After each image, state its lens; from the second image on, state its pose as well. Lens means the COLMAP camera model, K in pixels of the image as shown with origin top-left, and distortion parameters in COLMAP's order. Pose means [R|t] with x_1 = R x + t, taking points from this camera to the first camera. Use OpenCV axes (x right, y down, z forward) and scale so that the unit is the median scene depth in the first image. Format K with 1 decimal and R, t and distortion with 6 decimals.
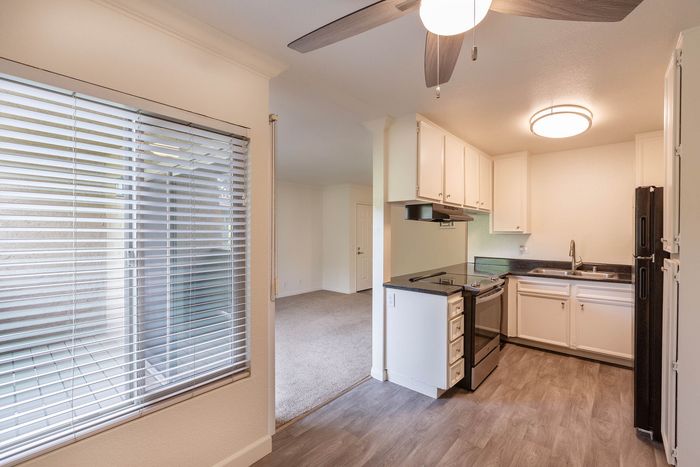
lens RADIAL K [[312.4, 0, 350.0], [0, 312.4, 233.5], [0, 0, 1]] dist [0.000705, 0.000128]
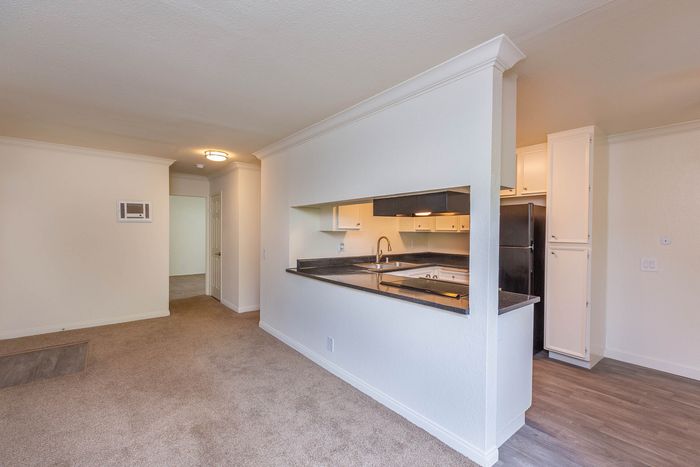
lens RADIAL K [[312.4, 0, 350.0], [0, 312.4, 233.5], [0, 0, 1]] dist [0.000705, 0.000128]
pose [[0.167493, -0.015410, 0.985753, -0.570929], [-0.002693, 0.999867, 0.016088, -0.012056], [-0.985870, -0.005349, 0.167429, 1.164442]]
